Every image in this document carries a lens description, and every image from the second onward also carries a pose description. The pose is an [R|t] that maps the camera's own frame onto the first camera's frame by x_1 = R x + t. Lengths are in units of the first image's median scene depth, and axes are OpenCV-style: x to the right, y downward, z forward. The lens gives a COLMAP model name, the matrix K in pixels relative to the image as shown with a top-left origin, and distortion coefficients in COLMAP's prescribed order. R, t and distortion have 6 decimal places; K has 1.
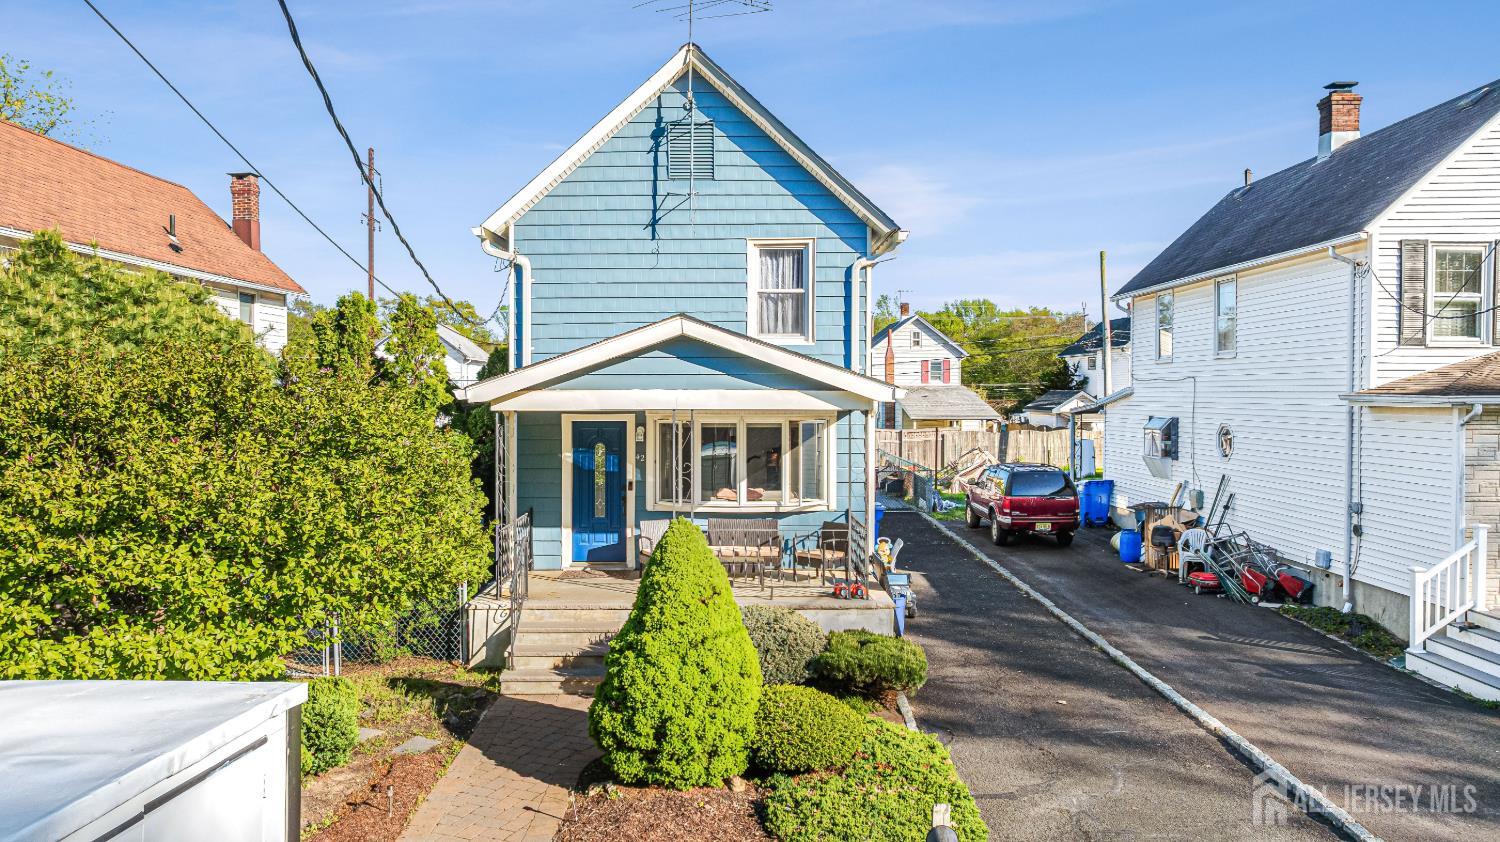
lens RADIAL K [[1058.7, 0, 763.1], [0, 1058.7, 420.8], [0, 0, 1]] dist [-0.016249, 0.003453]
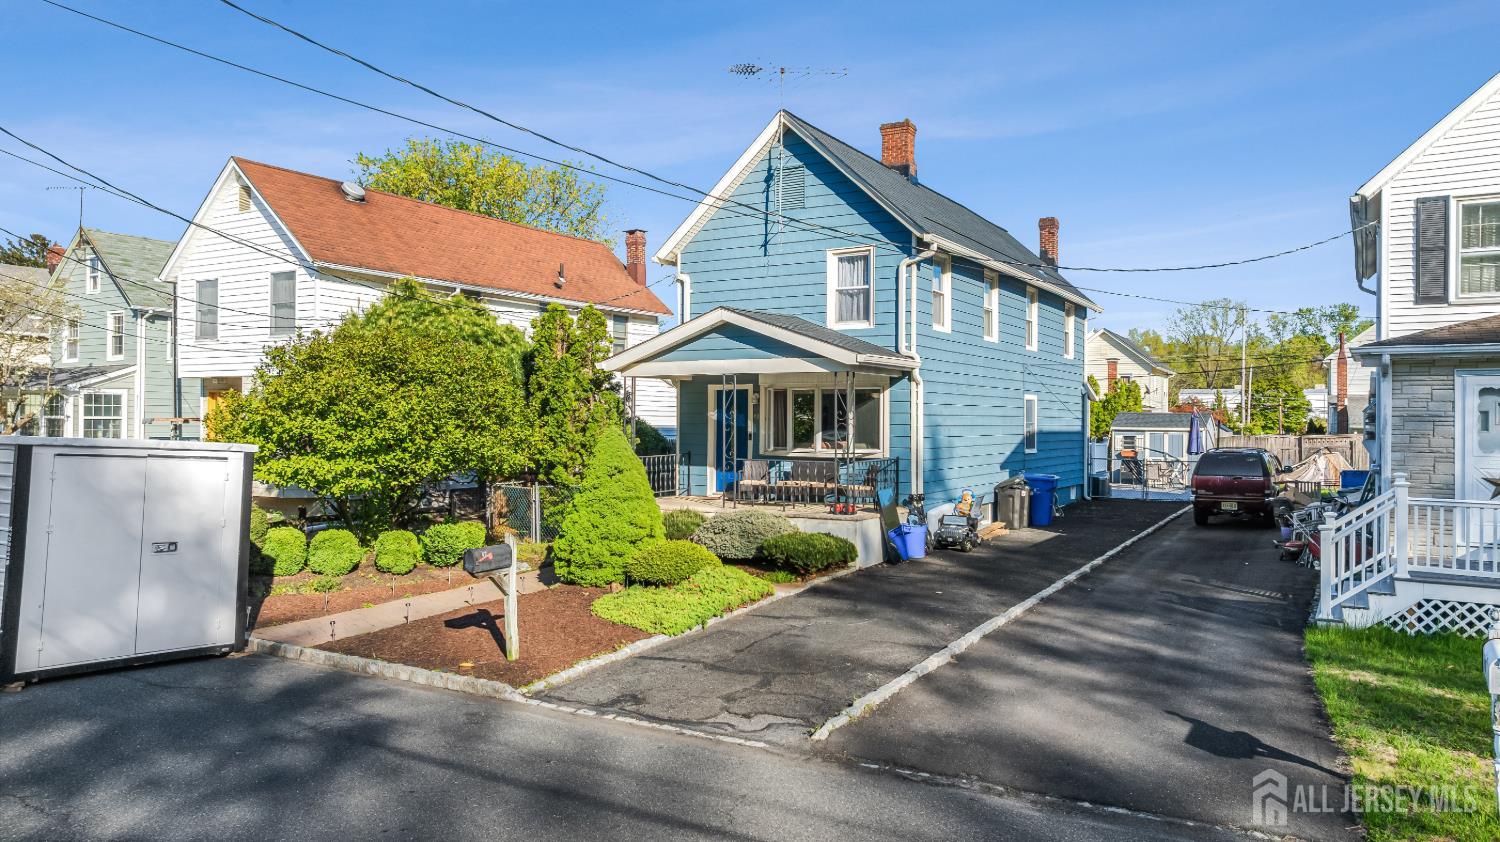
lens RADIAL K [[1058.7, 0, 752.2], [0, 1058.7, 420.7], [0, 0, 1]] dist [-0.016249, 0.003453]
pose [[0.855666, 0.003573, -0.517517, 0.587690], [-0.017552, 0.999601, -0.022118, 0.071323], [0.517231, 0.028009, 0.855387, -0.168957]]
